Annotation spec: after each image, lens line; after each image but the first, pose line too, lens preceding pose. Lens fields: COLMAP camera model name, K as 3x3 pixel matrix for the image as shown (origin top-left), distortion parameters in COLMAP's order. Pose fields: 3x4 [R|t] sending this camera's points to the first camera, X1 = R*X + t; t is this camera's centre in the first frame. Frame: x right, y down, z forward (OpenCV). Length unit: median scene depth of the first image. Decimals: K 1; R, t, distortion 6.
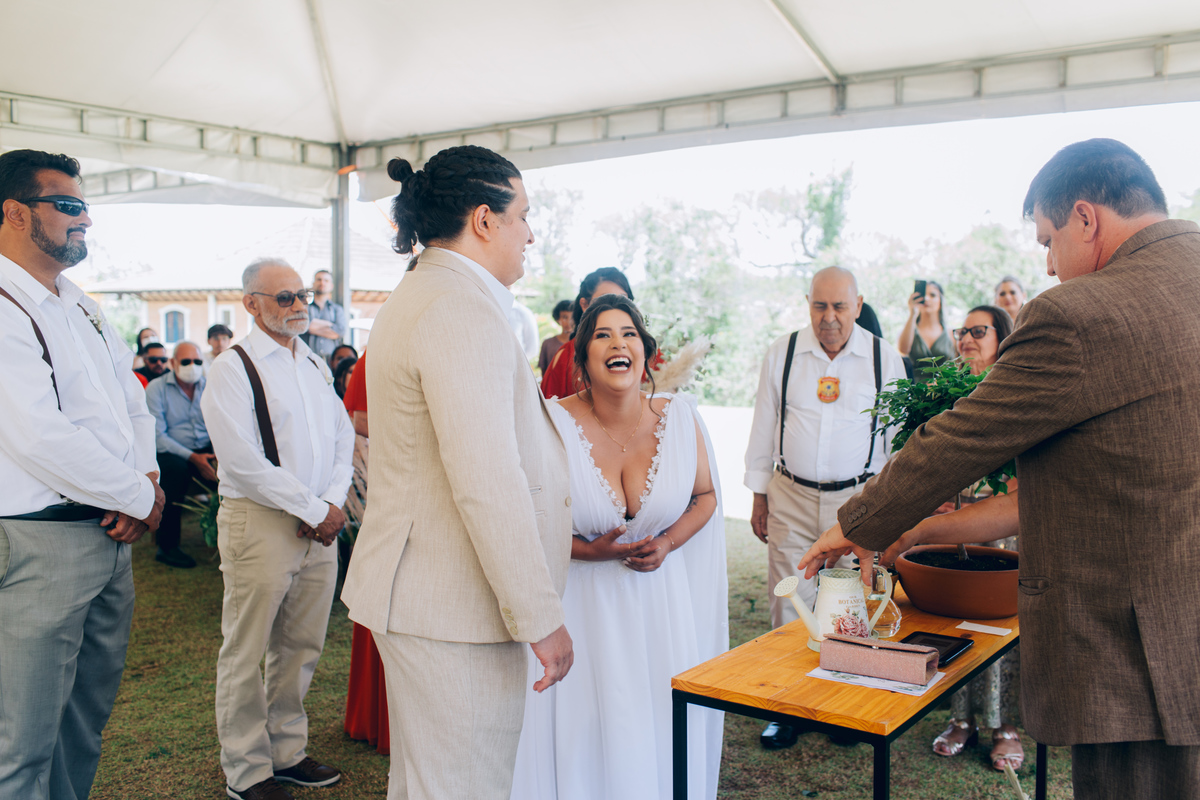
lens RADIAL K [[1152.4, 0, 600.0], [0, 1152.4, 400.0], [0, 0, 1]] dist [0.011304, -0.006415]
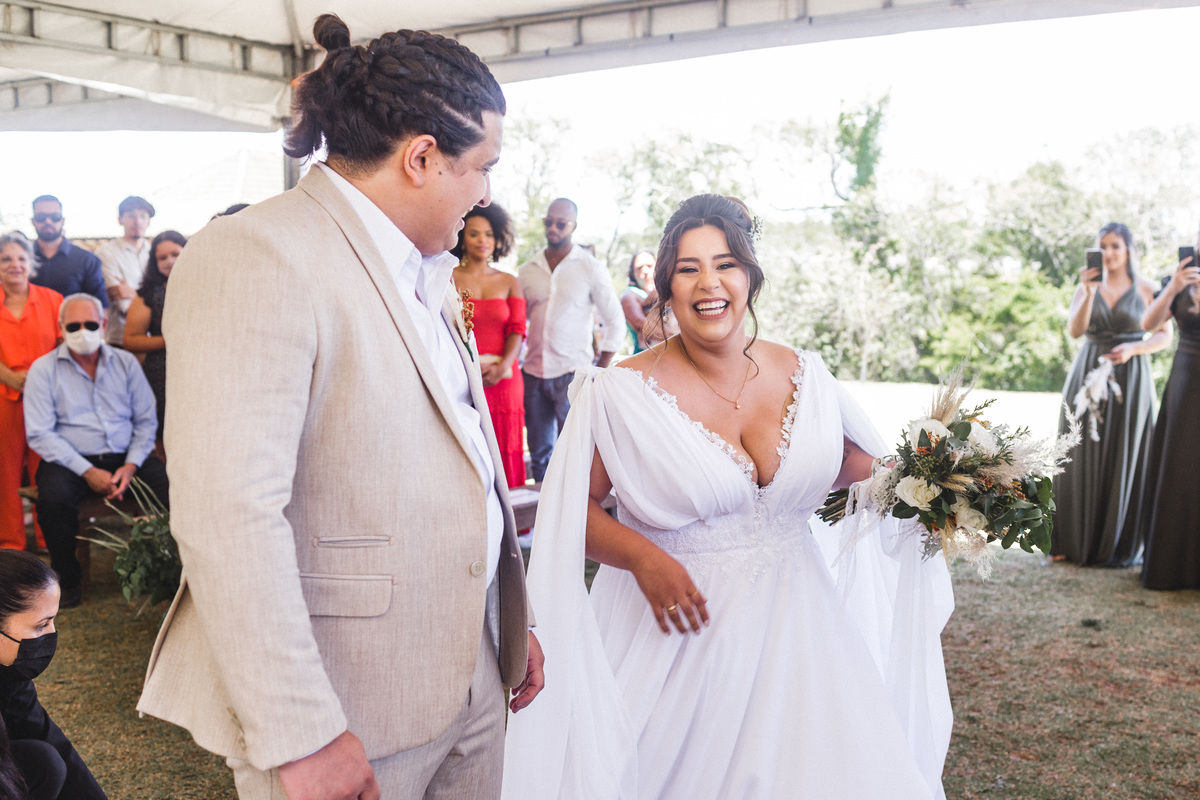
lens RADIAL K [[1227.6, 0, 627.6], [0, 1227.6, 394.8], [0, 0, 1]] dist [-0.001029, 0.000359]
pose [[0.998081, -0.009943, 0.061117, -0.055027], [0.008103, 0.999509, 0.030277, -0.012484], [-0.061388, -0.029724, 0.997671, 0.162644]]
